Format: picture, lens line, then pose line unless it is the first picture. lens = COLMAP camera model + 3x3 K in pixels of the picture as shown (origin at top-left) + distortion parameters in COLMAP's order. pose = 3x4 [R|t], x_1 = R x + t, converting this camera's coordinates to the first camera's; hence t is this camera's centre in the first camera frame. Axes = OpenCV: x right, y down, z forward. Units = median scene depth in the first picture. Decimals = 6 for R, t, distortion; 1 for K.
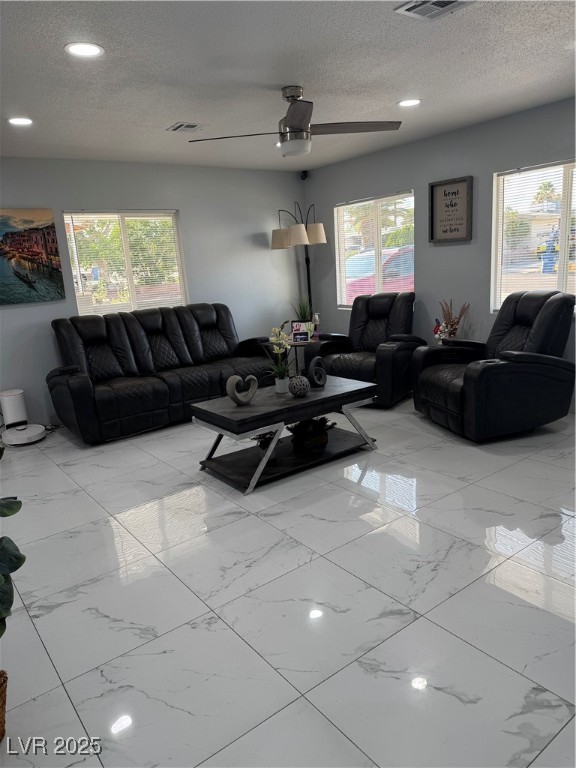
lens RADIAL K [[538.6, 0, 292.8], [0, 538.6, 384.4], [0, 0, 1]] dist [0.058615, -0.075579]
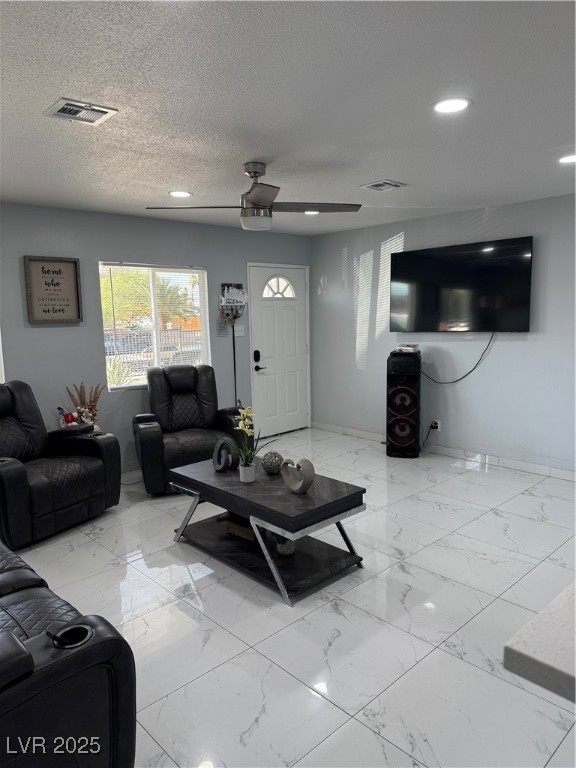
lens RADIAL K [[538.6, 0, 286.8], [0, 538.6, 378.3], [0, 0, 1]] dist [0.058615, -0.075579]
pose [[-0.103269, -0.055143, 0.993124, -0.693350], [0.252311, 0.964352, 0.079782, -0.157280], [-0.962120, 0.258815, -0.085674, 0.772176]]
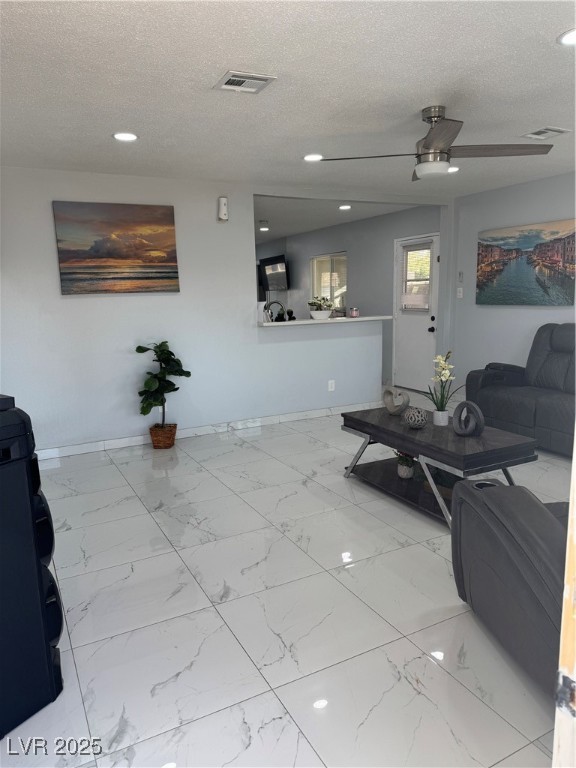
lens RADIAL K [[538.6, 0, 287.9], [0, 538.6, 387.8], [0, 0, 1]] dist [0.058615, -0.075579]
pose [[-0.169545, 0.245155, -0.954544, 0.723647], [-0.186015, 0.943196, 0.275281, -0.204067], [0.967808, 0.224232, -0.114311, 0.666472]]
